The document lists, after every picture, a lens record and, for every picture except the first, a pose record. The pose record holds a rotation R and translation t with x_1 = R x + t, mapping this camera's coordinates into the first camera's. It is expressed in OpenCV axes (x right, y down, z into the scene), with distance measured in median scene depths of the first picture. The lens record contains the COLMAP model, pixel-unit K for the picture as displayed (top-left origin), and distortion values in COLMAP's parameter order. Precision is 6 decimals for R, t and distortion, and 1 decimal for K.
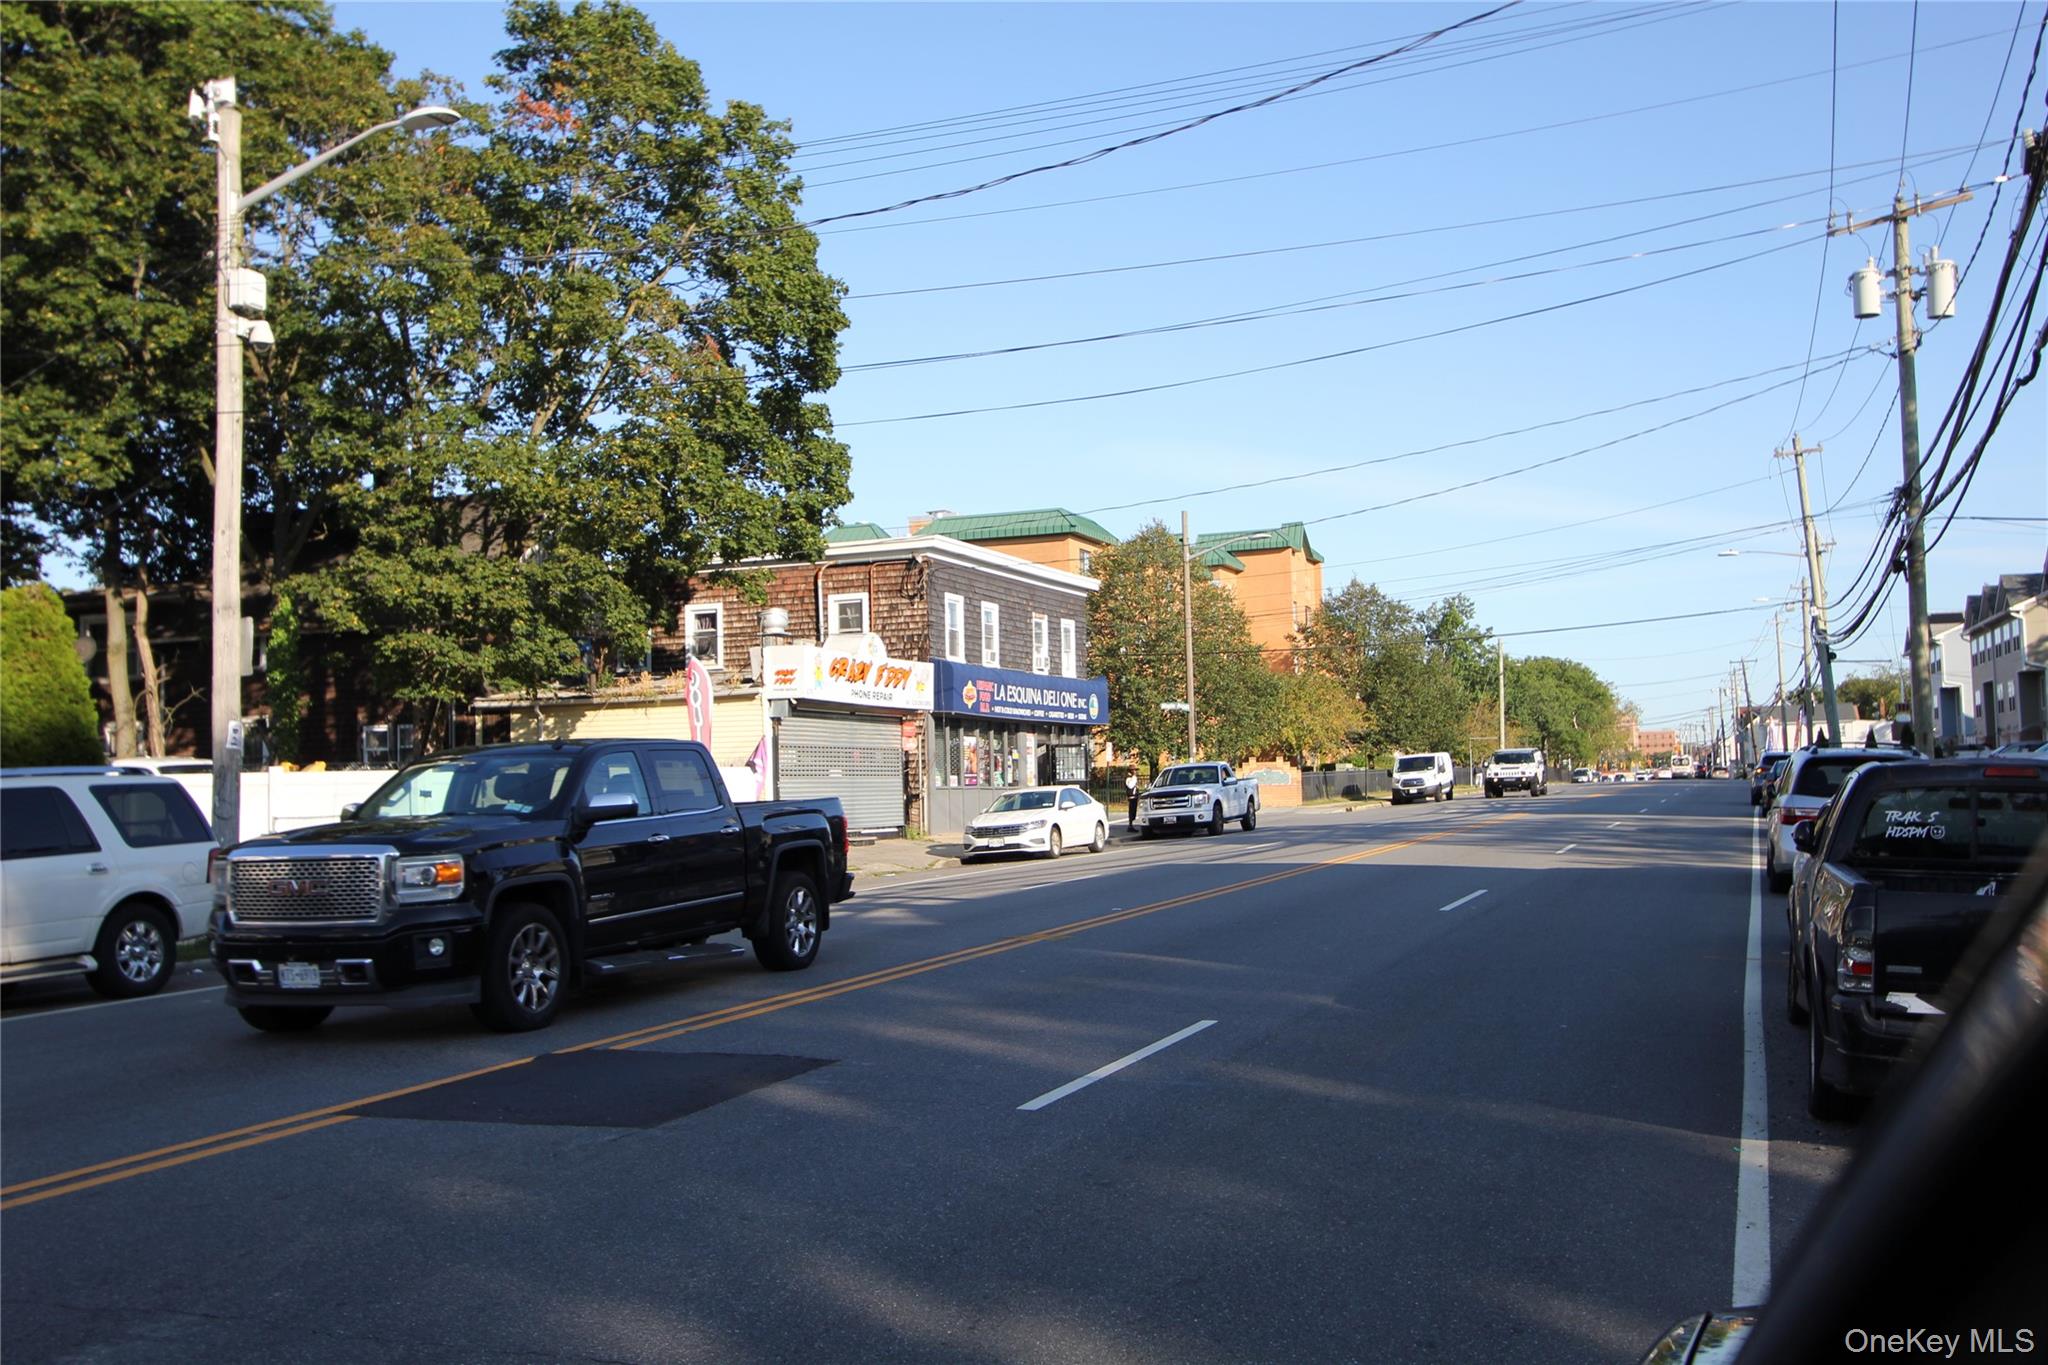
lens RADIAL K [[1989.1, 0, 1024.0], [0, 1989.1, 682.5], [0, 0, 1]] dist [-0.007250, 0.011532]
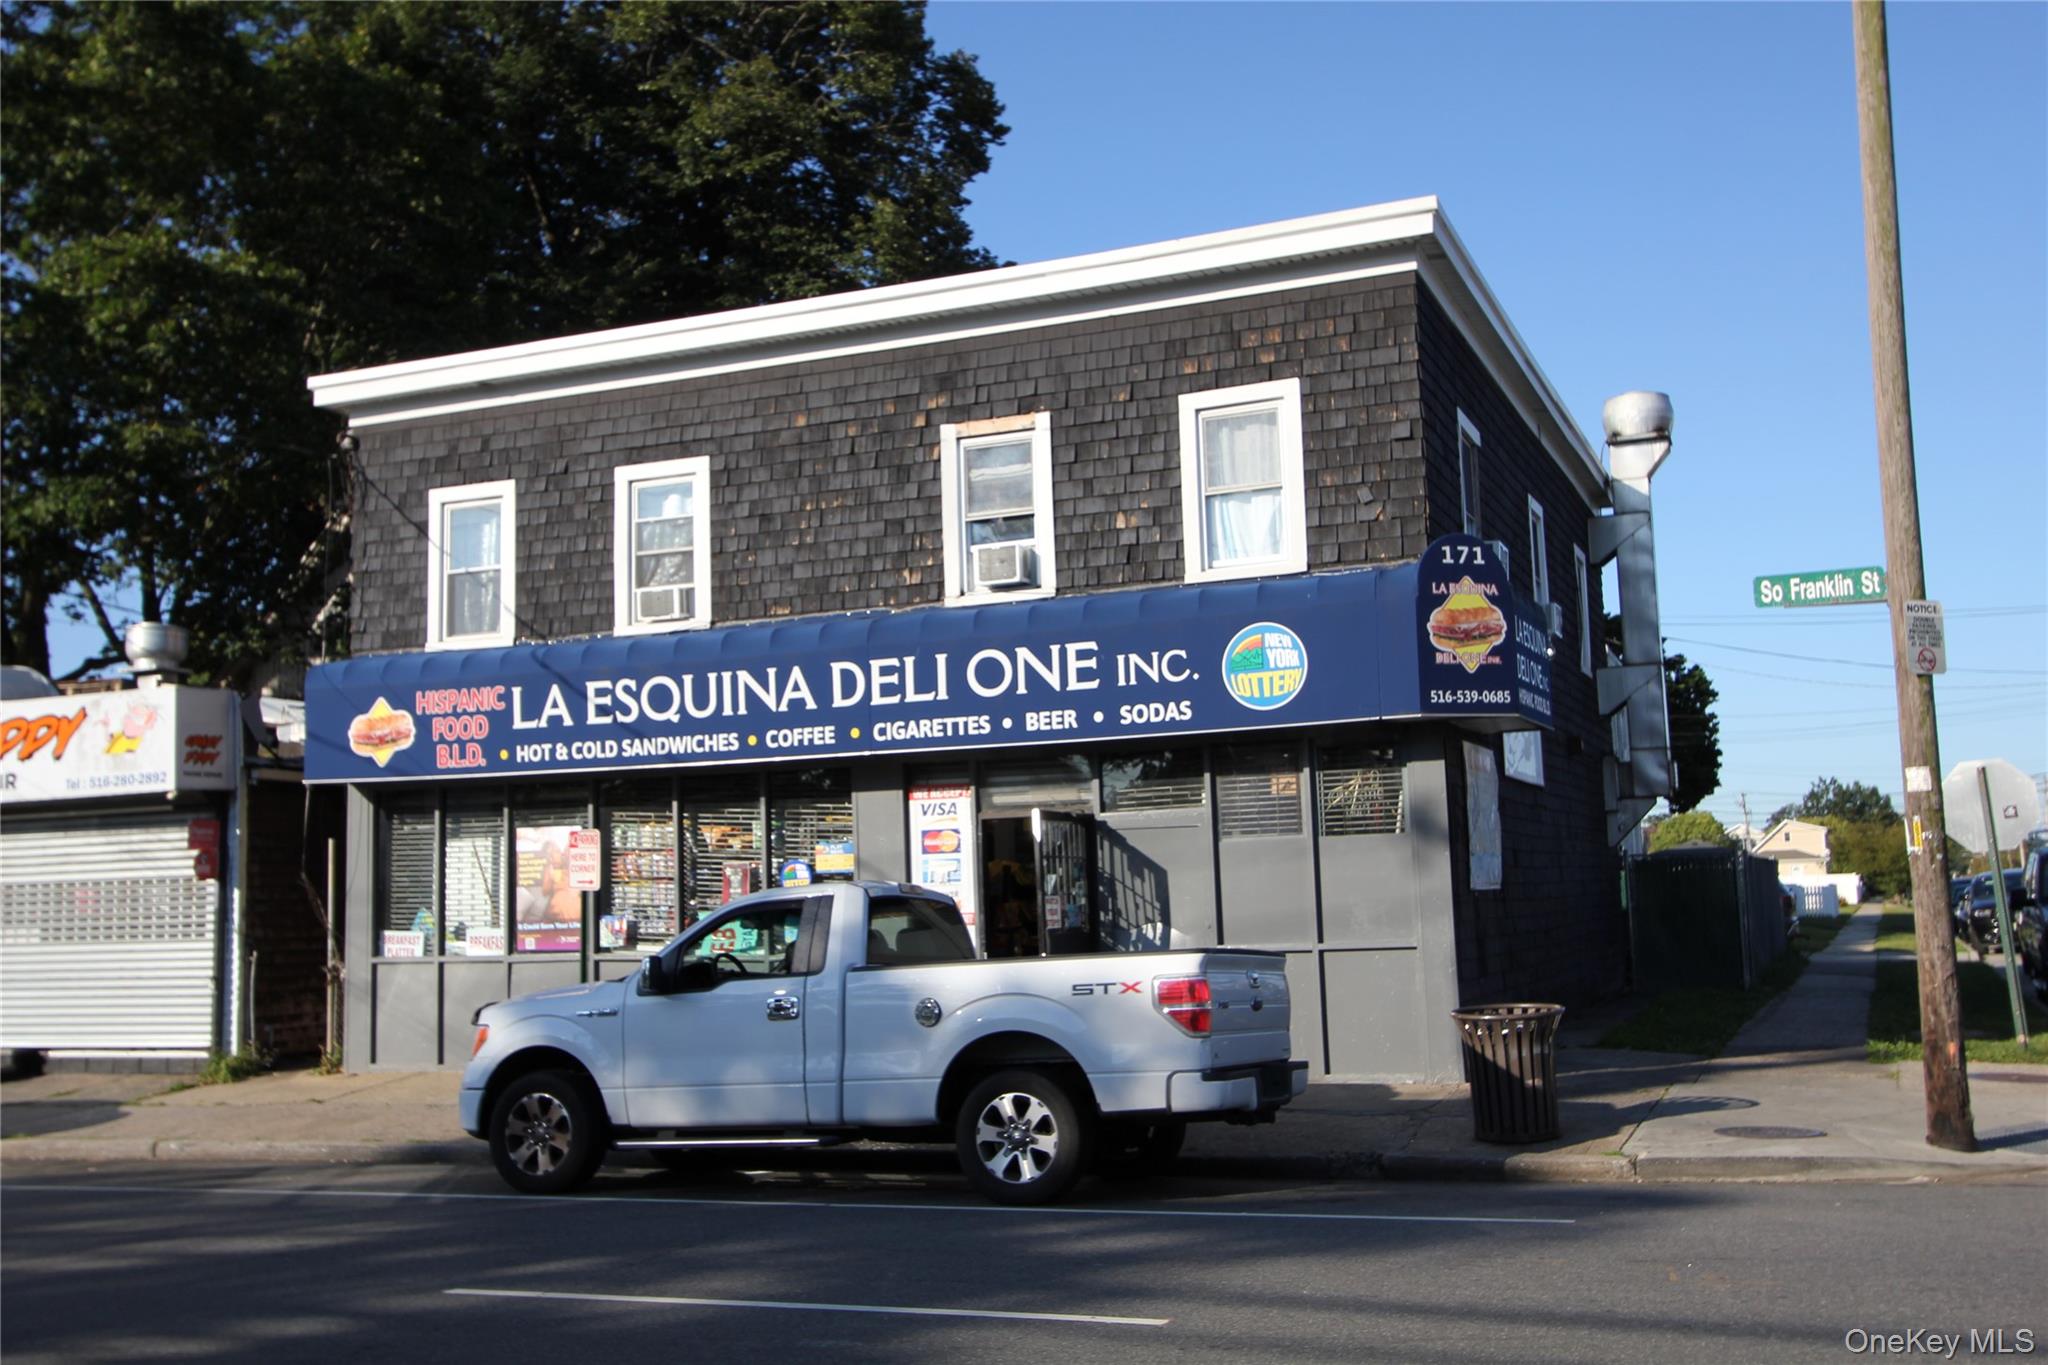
lens RADIAL K [[1989.1, 0, 1024.0], [0, 1989.1, 682.5], [0, 0, 1]] dist [-0.007250, 0.011532]
pose [[-0.025274, -0.118293, -0.992657, 0.354985], [0.072397, 0.990150, -0.119838, 0.051508], [0.997056, -0.074894, -0.016461, 1.093403]]
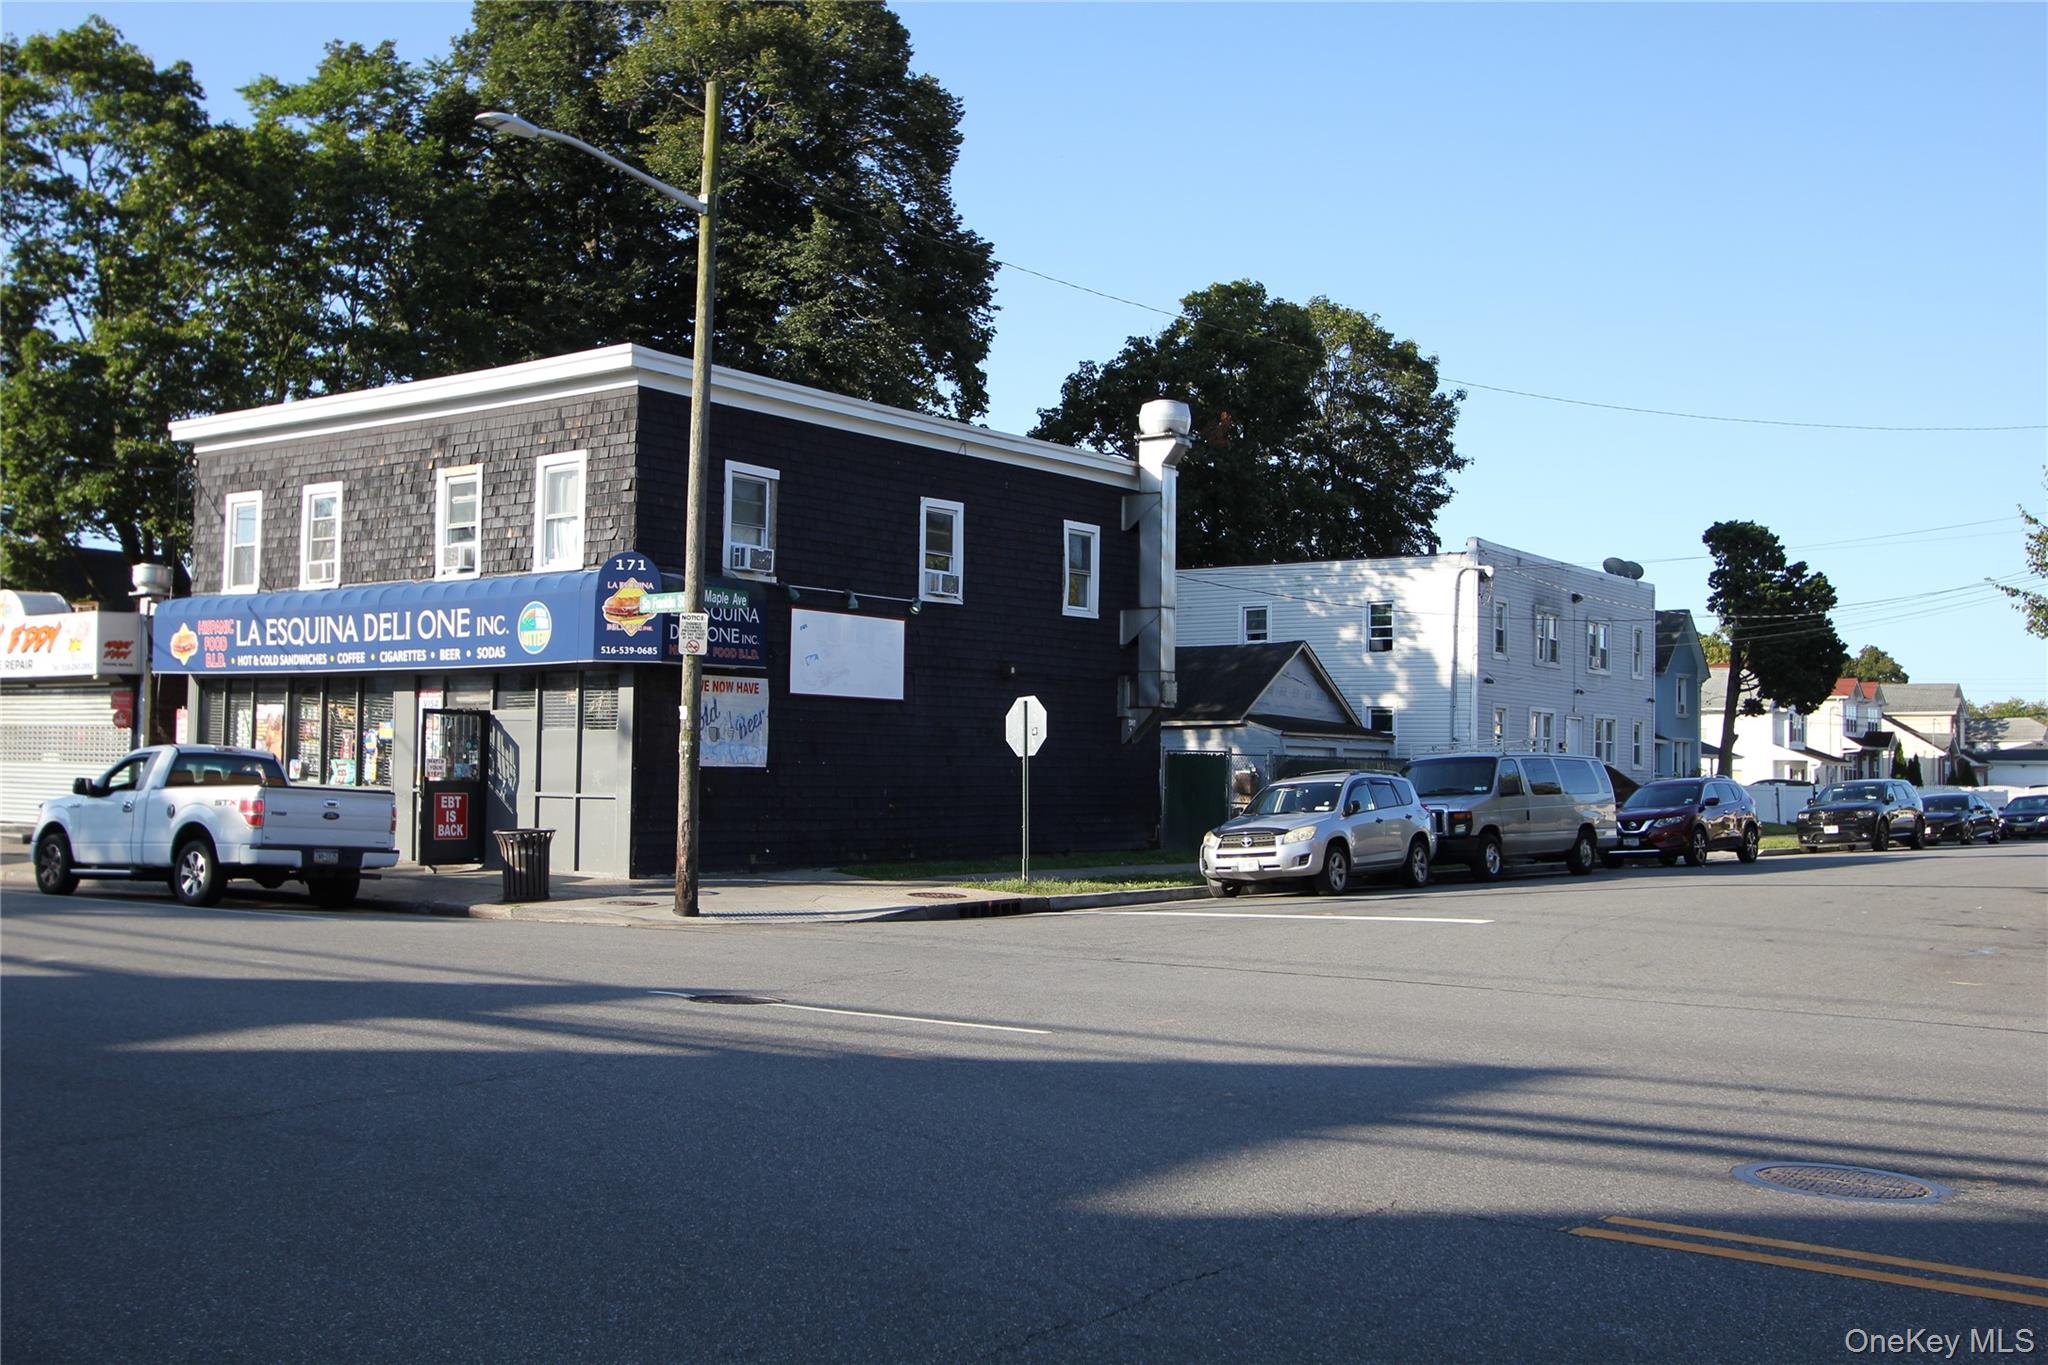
lens RADIAL K [[1989.1, 0, 1024.0], [0, 1989.1, 682.5], [0, 0, 1]] dist [-0.007250, 0.011532]
pose [[-0.277399, -0.054302, -0.959219, 0.513981], [0.023945, 0.997701, -0.063406, 0.065337], [0.960456, -0.040557, -0.275460, 1.399060]]
